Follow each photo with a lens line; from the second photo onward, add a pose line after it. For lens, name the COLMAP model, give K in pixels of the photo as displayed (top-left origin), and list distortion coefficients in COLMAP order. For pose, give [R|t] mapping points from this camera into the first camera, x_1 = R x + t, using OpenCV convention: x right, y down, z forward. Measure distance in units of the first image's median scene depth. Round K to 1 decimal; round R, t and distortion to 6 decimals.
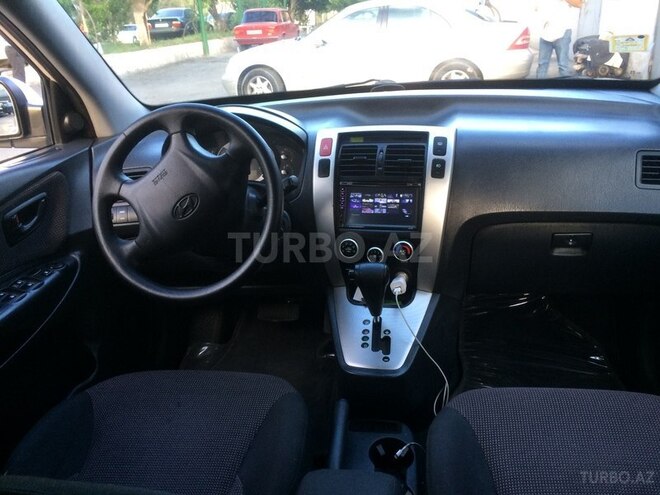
lens RADIAL K [[562.5, 0, 330.0], [0, 562.5, 247.5], [0, 0, 1]] dist [0.090898, -0.127761]
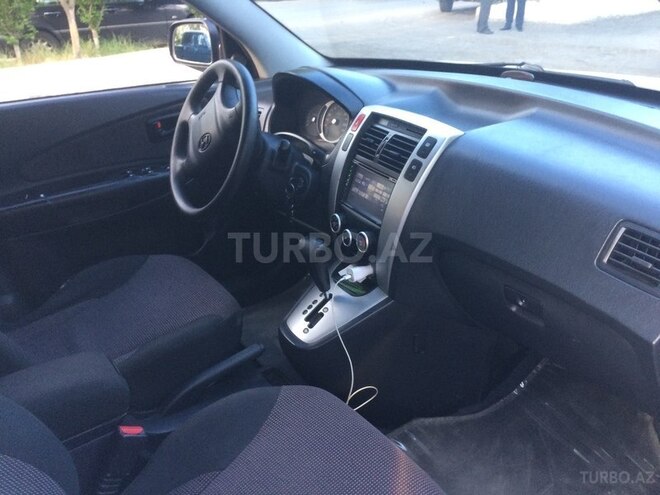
lens RADIAL K [[562.5, 0, 330.0], [0, 562.5, 247.5], [0, 0, 1]] dist [0.090898, -0.127761]
pose [[0.711850, 0.347399, -0.610396, 0.693810], [-0.289888, 0.936947, 0.195181, -0.160158], [0.639714, 0.038007, 0.767672, 0.208265]]
